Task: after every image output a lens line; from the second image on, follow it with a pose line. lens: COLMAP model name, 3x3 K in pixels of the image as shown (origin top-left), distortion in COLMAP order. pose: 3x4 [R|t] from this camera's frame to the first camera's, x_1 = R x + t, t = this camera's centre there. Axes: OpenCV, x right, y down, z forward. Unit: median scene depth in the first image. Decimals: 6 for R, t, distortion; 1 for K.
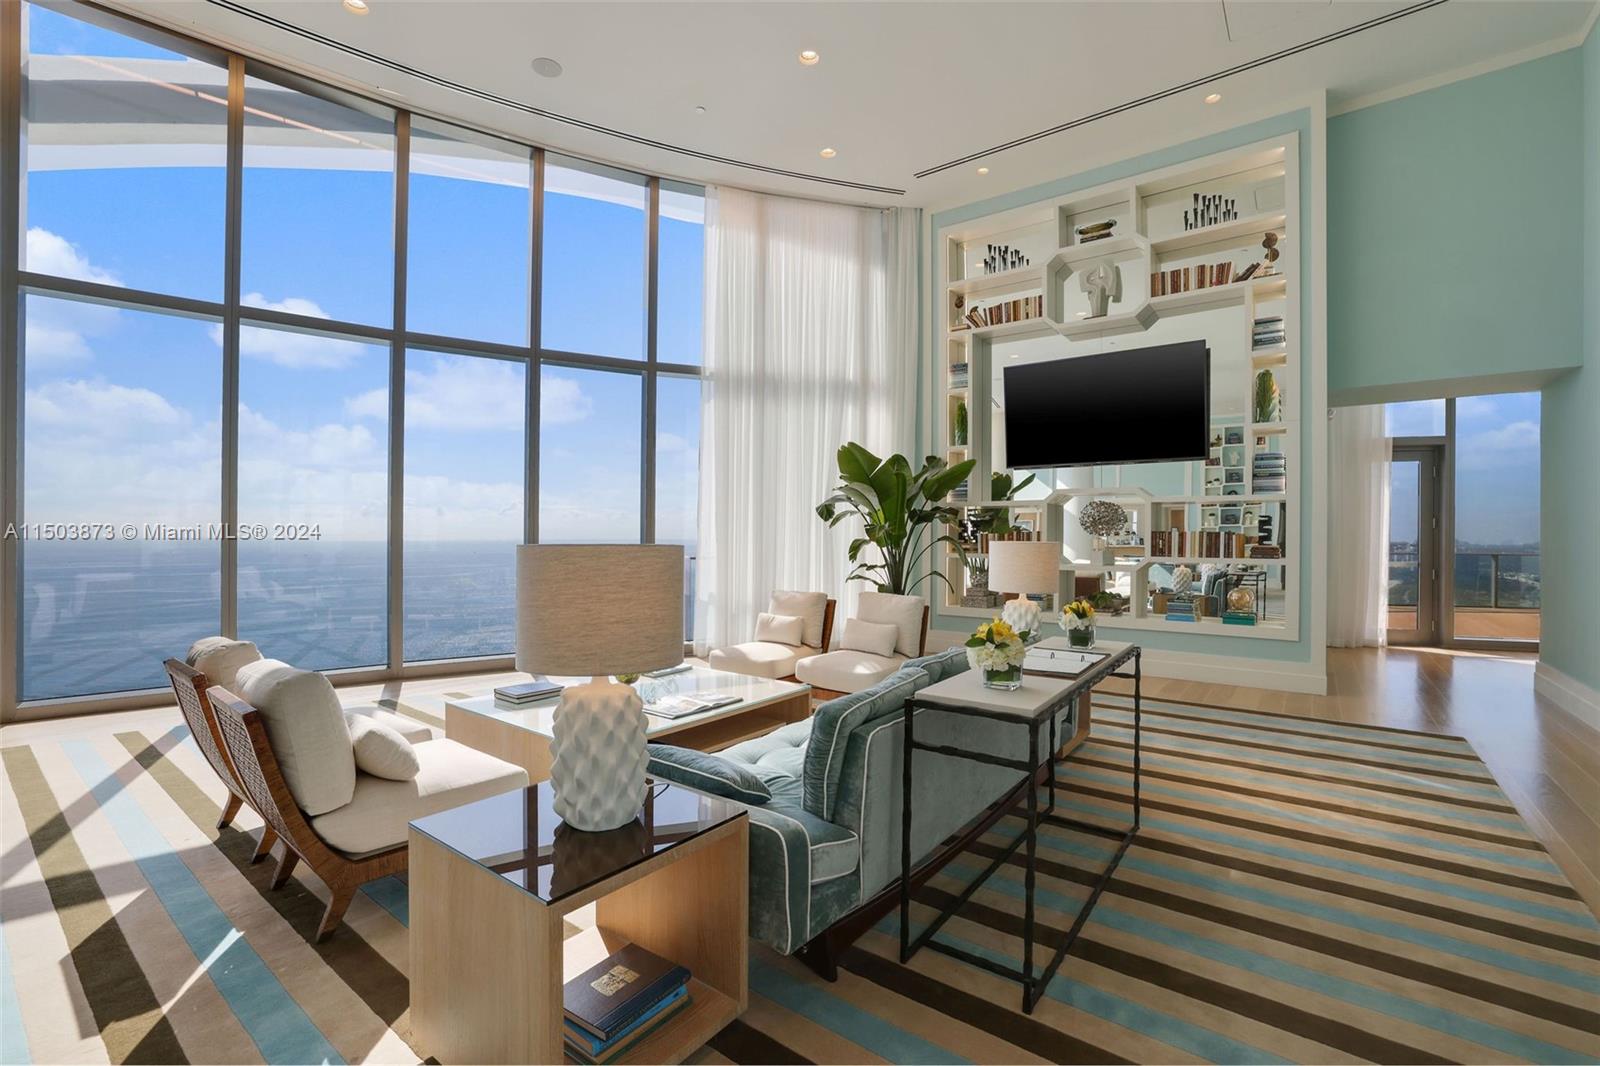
lens RADIAL K [[694.6, 0, 818.9], [0, 694.6, 538.5], [0, 0, 1]] dist [-0.039296, 0.018501]
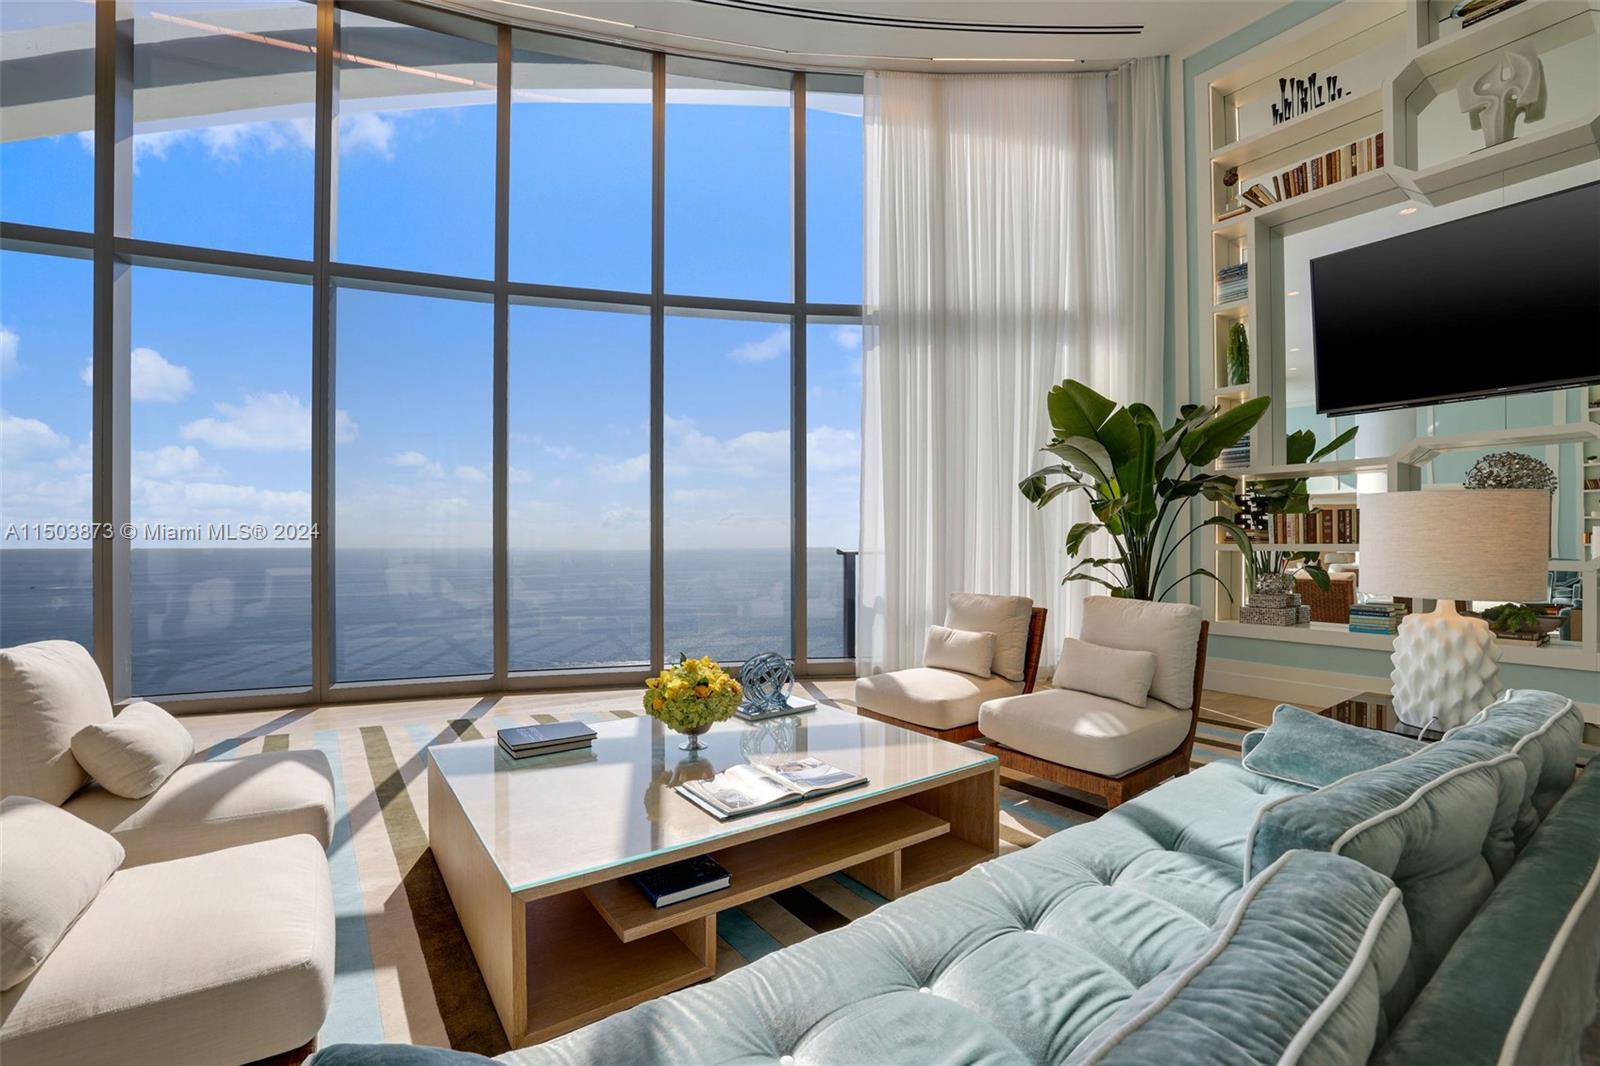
lens RADIAL K [[694.6, 0, 818.9], [0, 694.6, 538.5], [0, 0, 1]] dist [-0.039296, 0.018501]
pose [[0.954739, -0.010503, -0.297261, 0.011313], [0.006854, 0.999888, -0.013316, 0.023512], [0.297367, 0.010676, 0.954703, 0.247564]]
